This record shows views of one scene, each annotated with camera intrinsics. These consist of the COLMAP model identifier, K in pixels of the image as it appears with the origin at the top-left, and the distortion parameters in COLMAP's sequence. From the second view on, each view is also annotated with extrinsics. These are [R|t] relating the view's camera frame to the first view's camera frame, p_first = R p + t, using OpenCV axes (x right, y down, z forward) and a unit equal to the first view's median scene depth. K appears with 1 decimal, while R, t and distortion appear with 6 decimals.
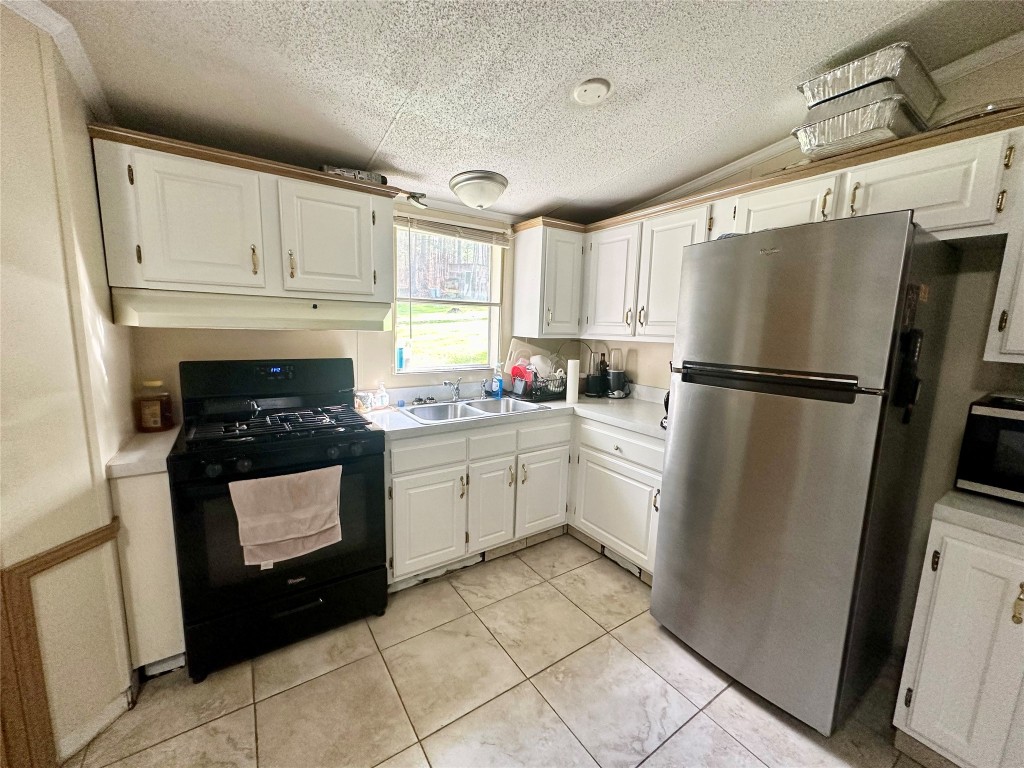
lens RADIAL K [[409.0, 0, 513.0], [0, 409.0, 383.2], [0, 0, 1]] dist [0.000120, 0.000463]
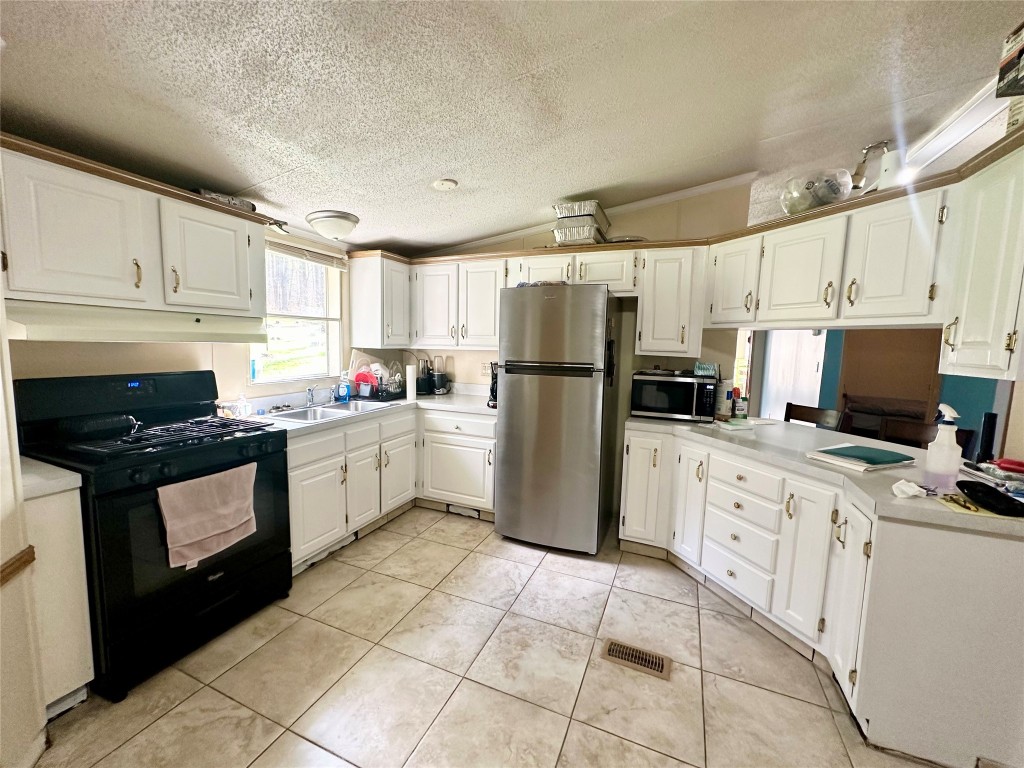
lens RADIAL K [[409.0, 0, 512.3], [0, 409.0, 381.6], [0, 0, 1]] dist [0.000120, 0.000463]
pose [[0.837966, -0.059317, 0.542488, -0.405702], [0.077174, 0.996966, -0.010197, 0.043491], [-0.540237, 0.050410, 0.840001, -0.321688]]
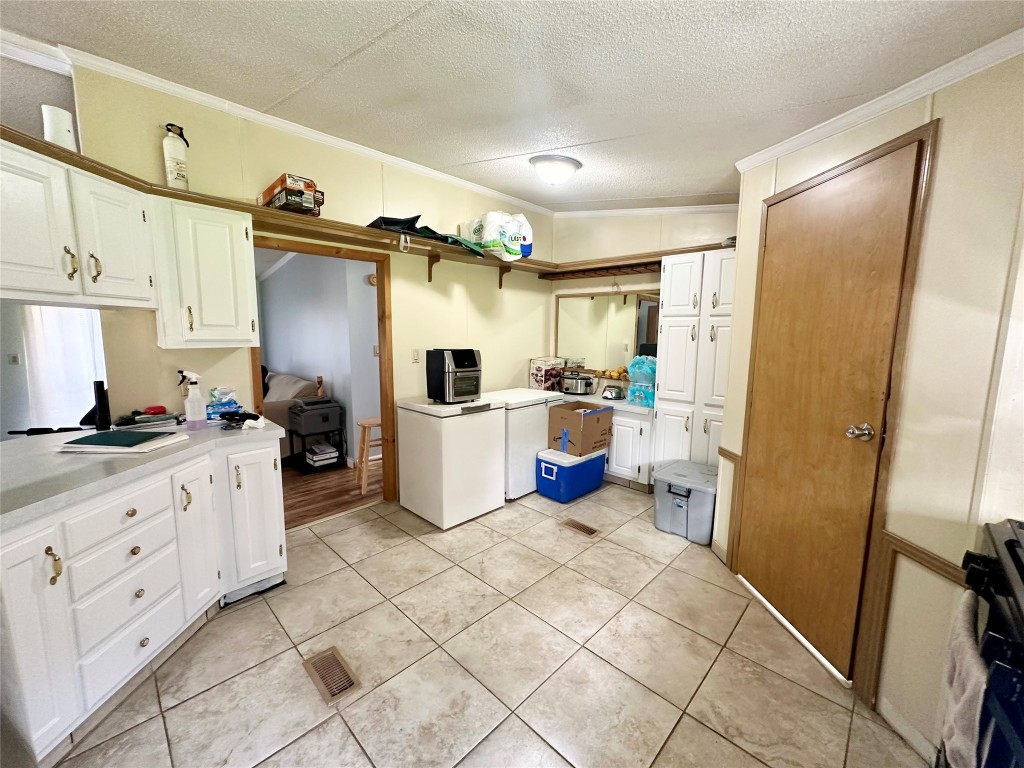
lens RADIAL K [[409.0, 0, 512.1], [0, 409.0, 385.0], [0, 0, 1]] dist [0.000120, 0.000463]
pose [[-0.977572, -0.006983, -0.210488, 0.161178], [-0.064860, 0.960855, 0.269353, -0.176698], [0.200367, 0.276964, -0.939757, 1.187867]]
